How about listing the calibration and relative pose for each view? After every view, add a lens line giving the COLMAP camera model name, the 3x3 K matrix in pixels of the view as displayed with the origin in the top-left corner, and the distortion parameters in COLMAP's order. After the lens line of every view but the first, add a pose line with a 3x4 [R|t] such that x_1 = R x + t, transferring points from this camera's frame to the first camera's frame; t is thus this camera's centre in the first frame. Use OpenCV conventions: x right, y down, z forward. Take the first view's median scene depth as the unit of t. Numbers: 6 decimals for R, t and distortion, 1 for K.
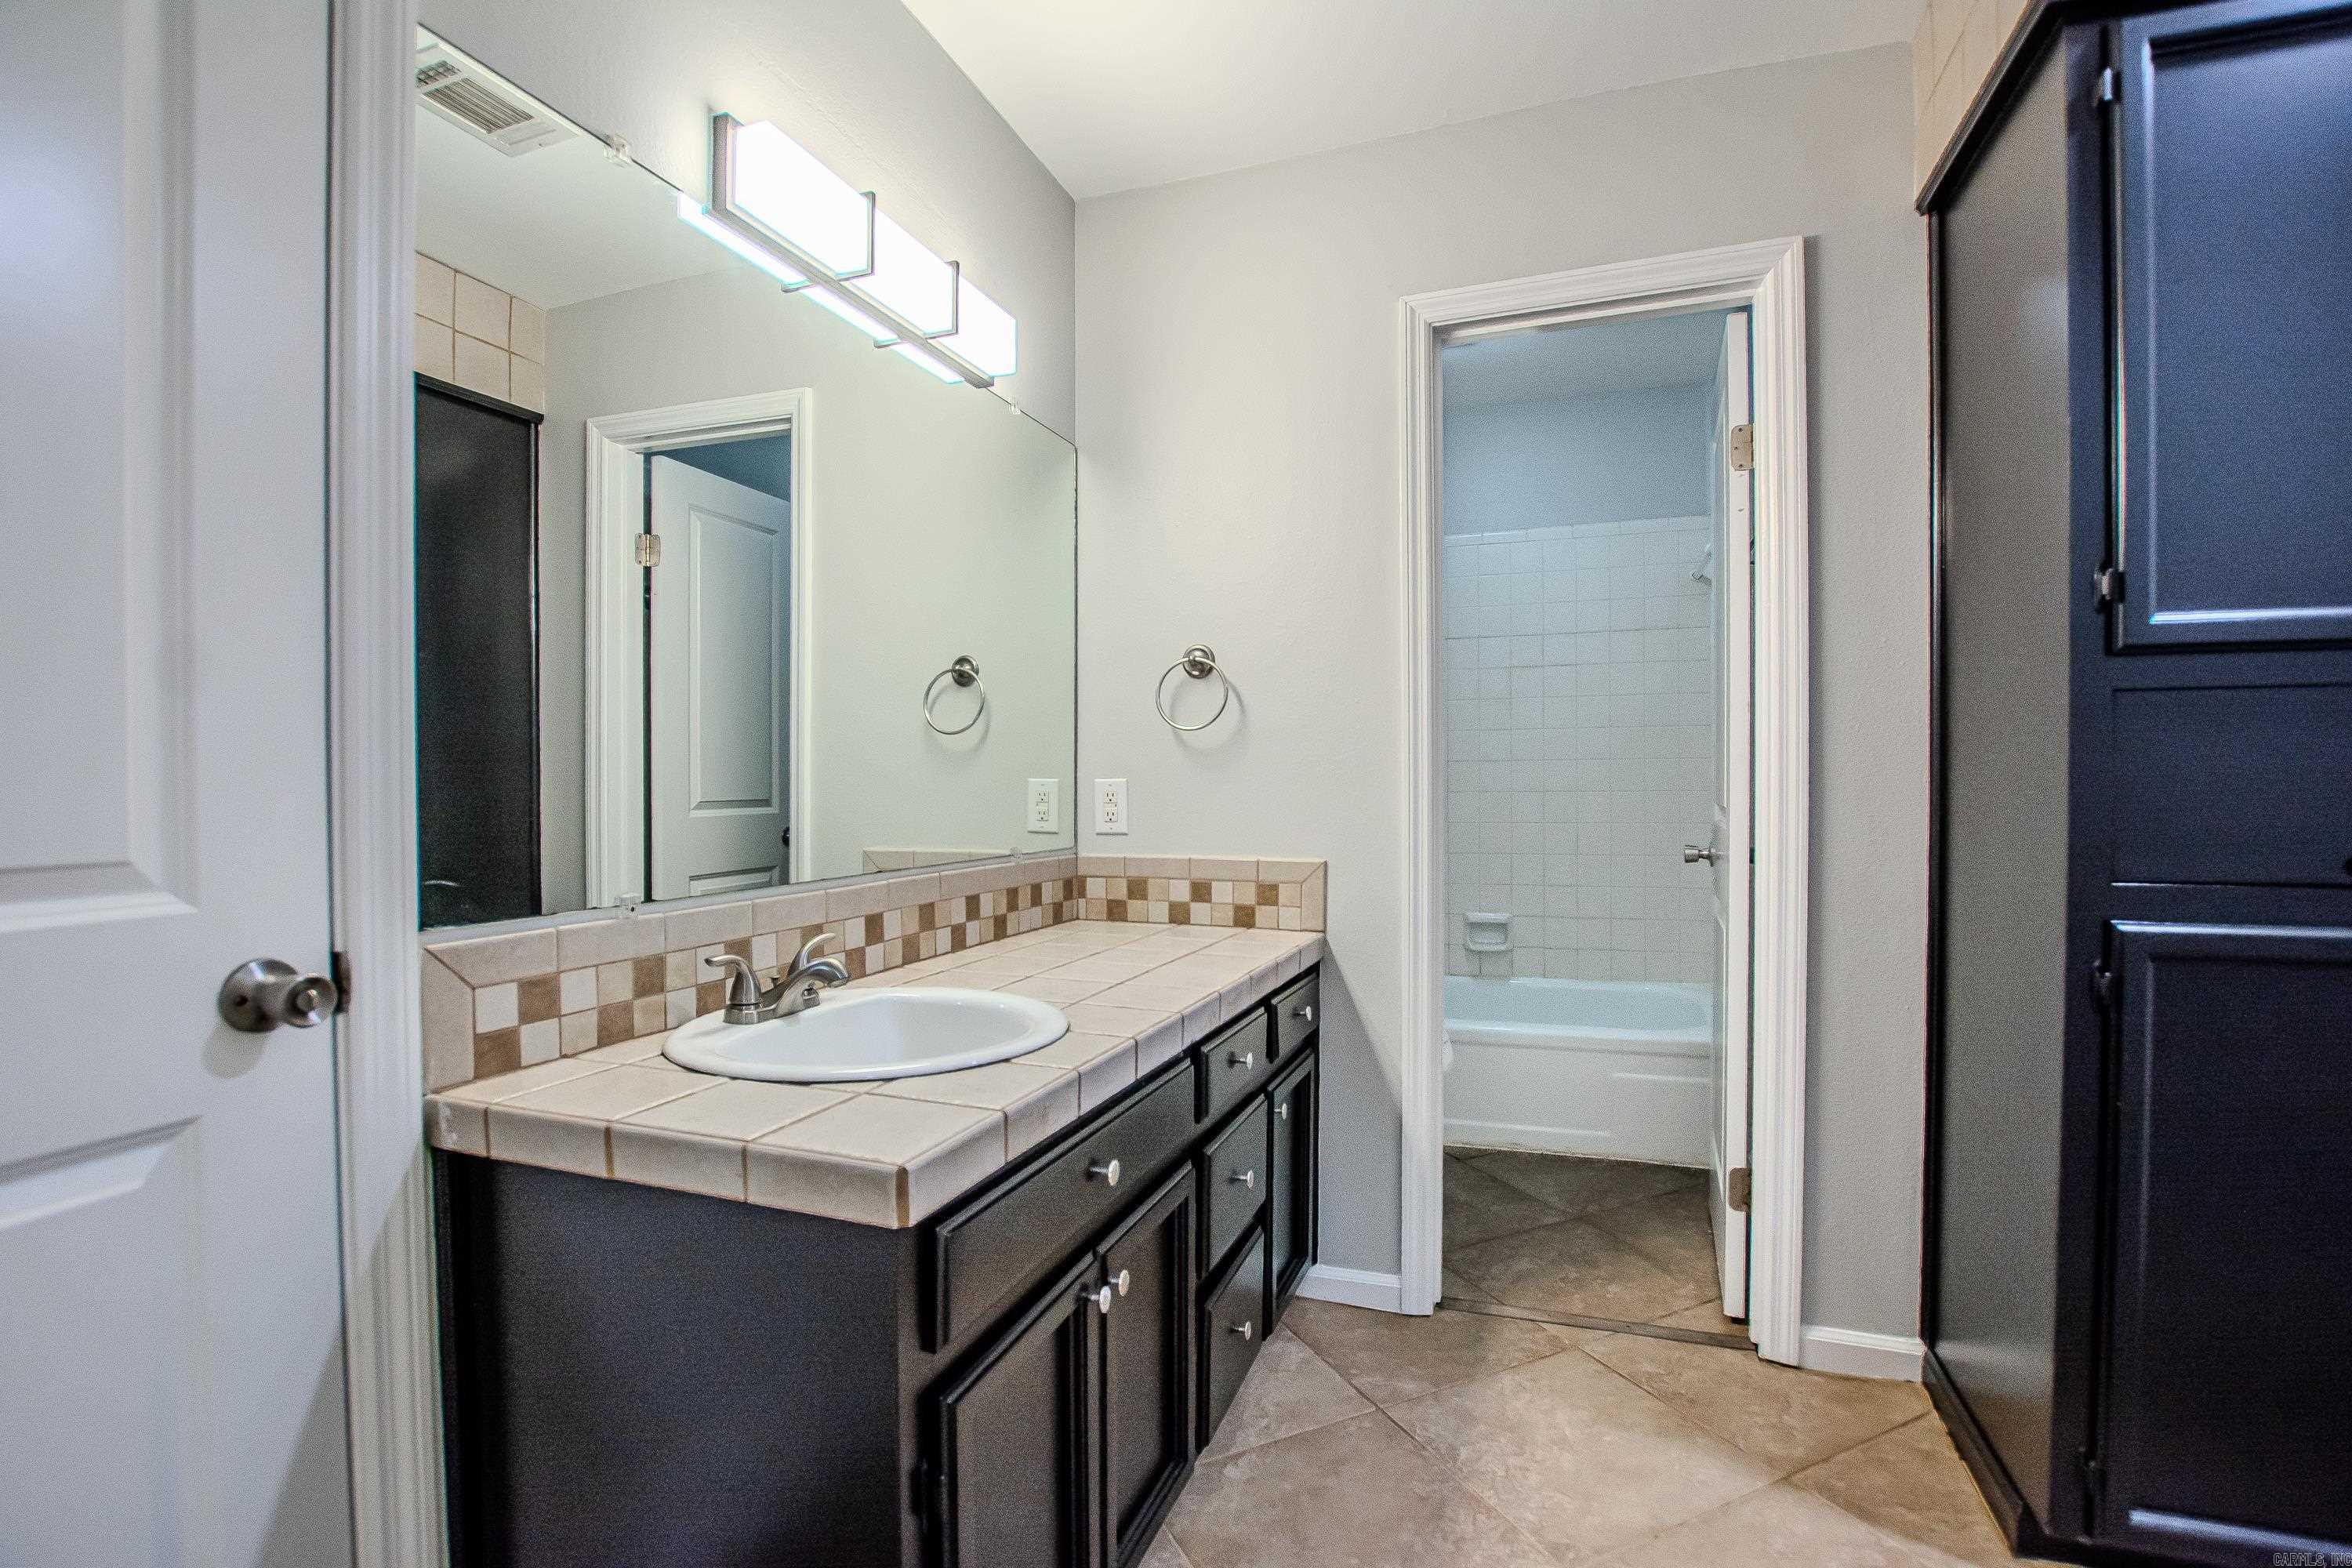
lens RADIAL K [[1061.2, 0, 1175.0], [0, 1061.2, 785.8], [0, 0, 1]] dist [-0.034870, 0.004554]
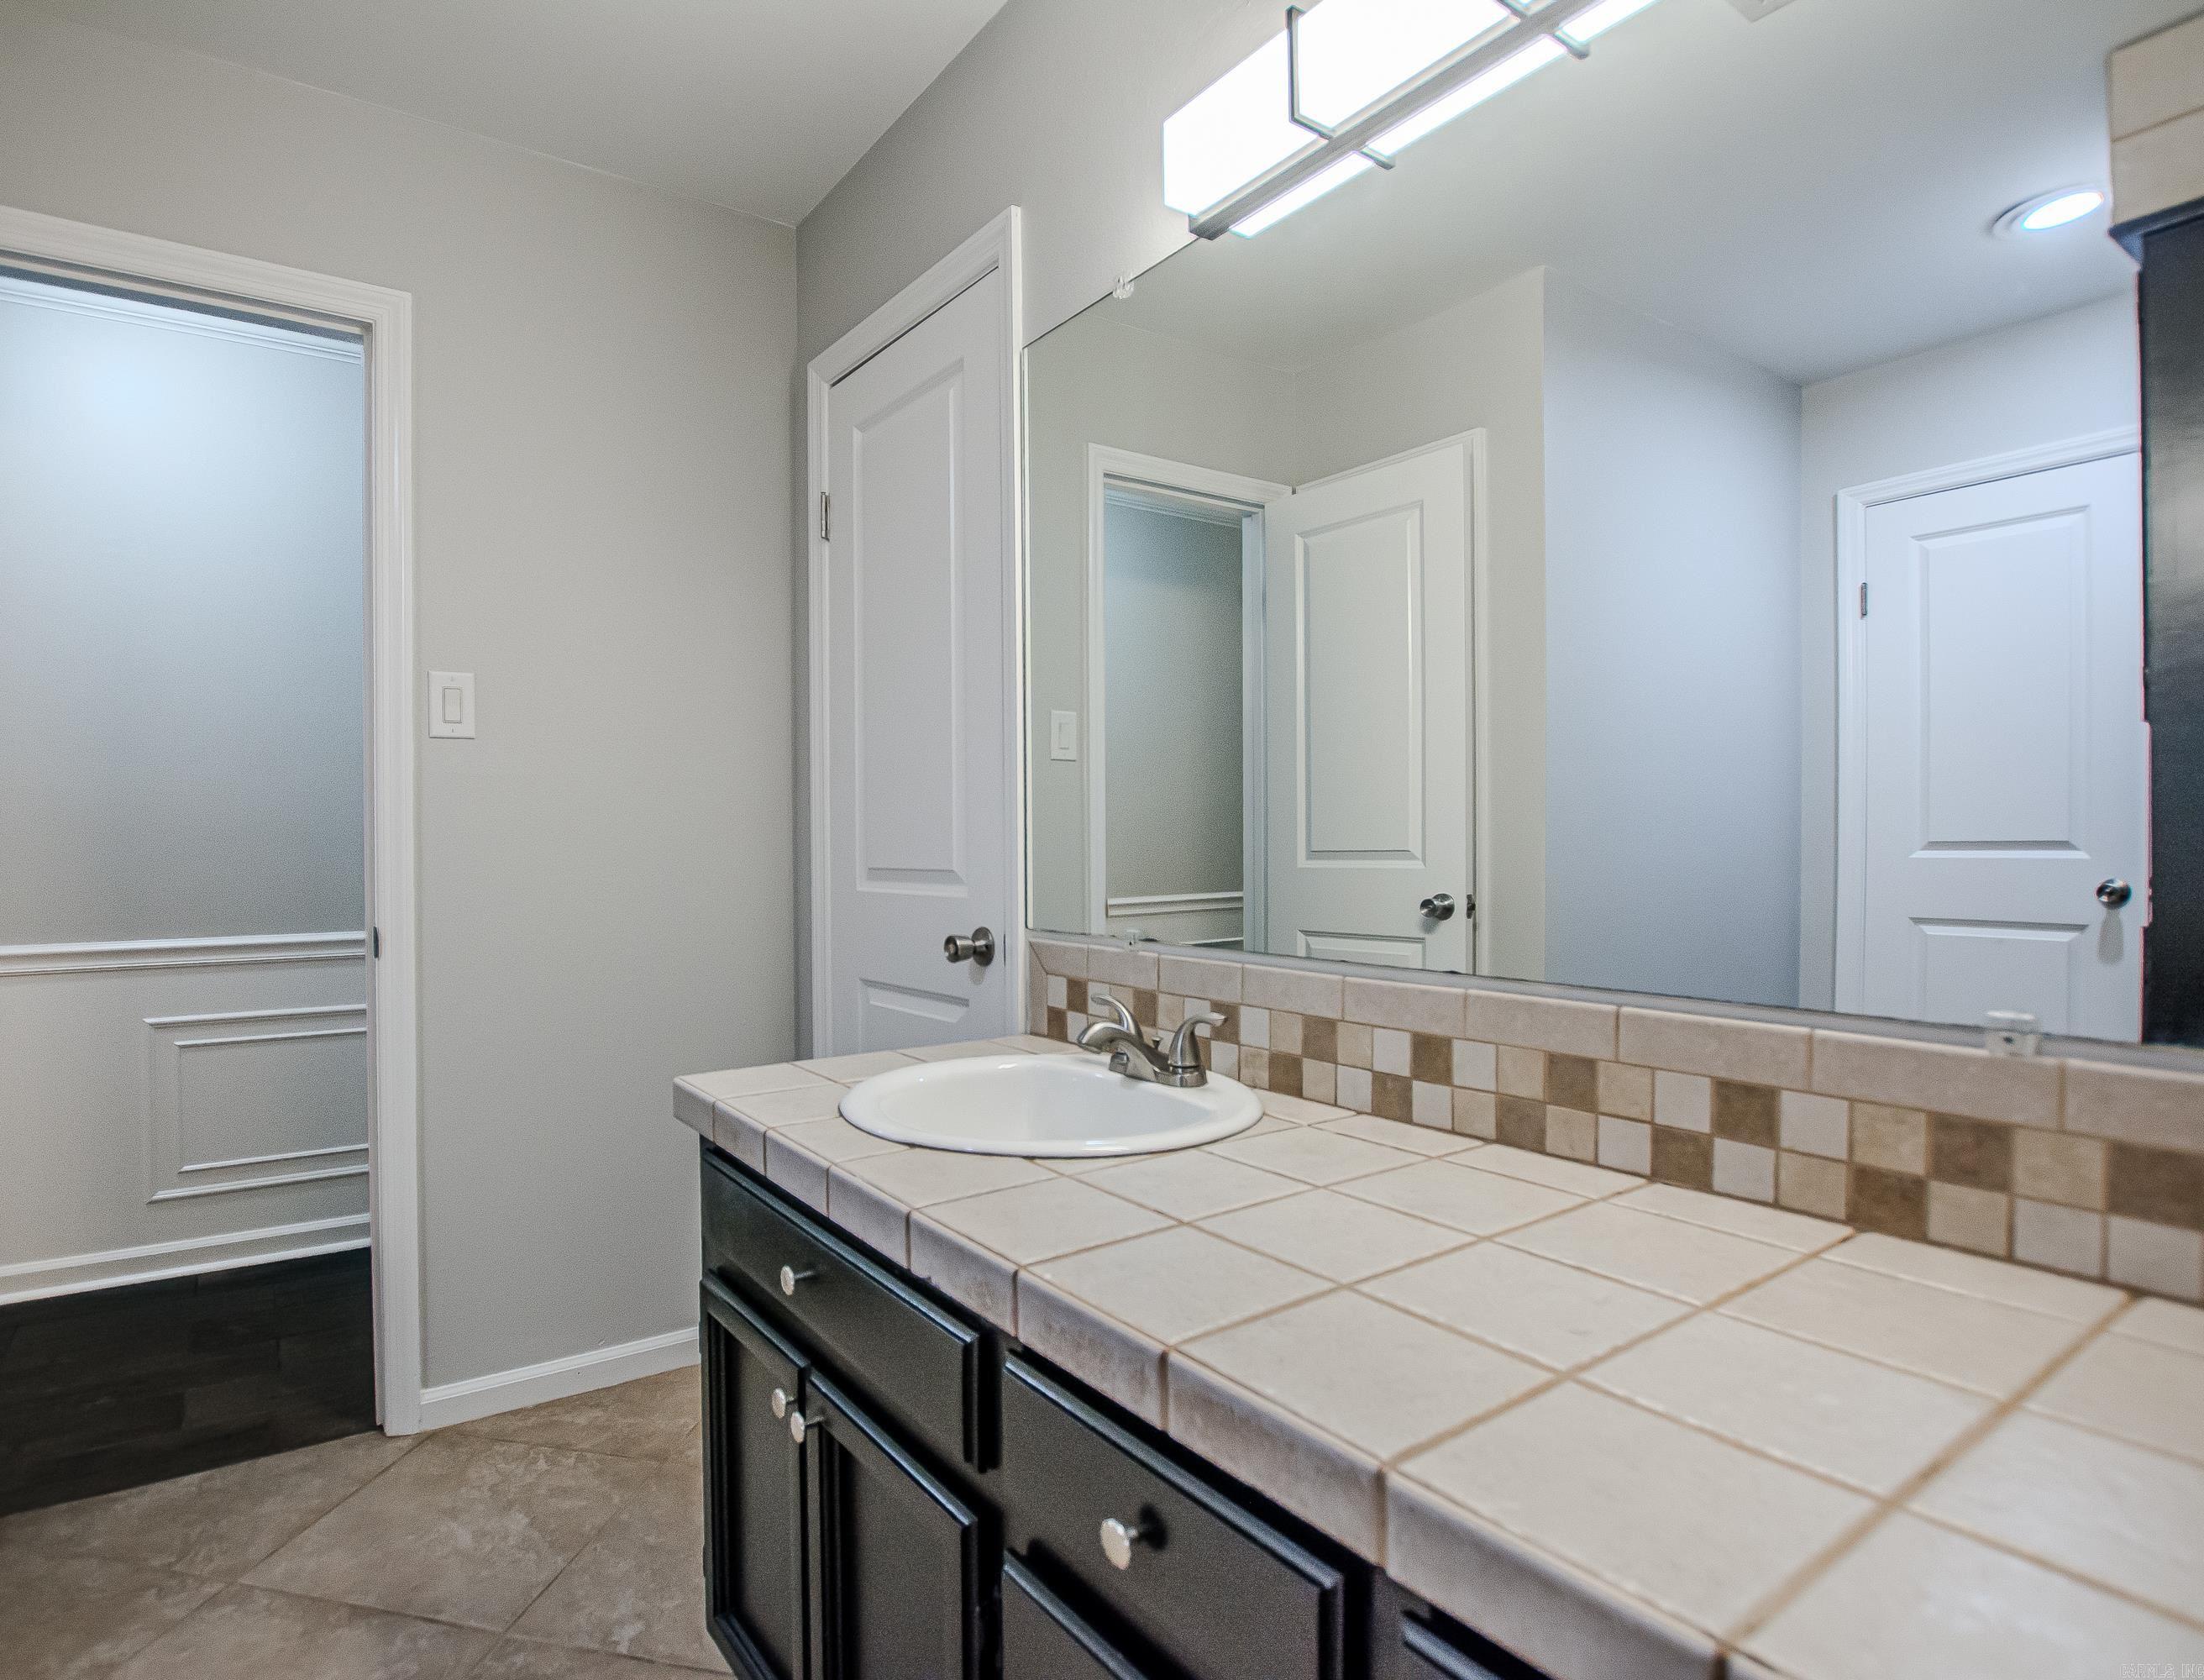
lens RADIAL K [[1191.8, 0, 1098.2], [0, 1191.8, 849.8], [0, 0, 1]] dist [-0.023877, -0.000754]
pose [[-0.548406, 0.009165, -0.836162, 0.406852], [0.000889, 0.999946, 0.010377, 0.001905], [0.836212, 0.004947, -0.548384, 1.172805]]
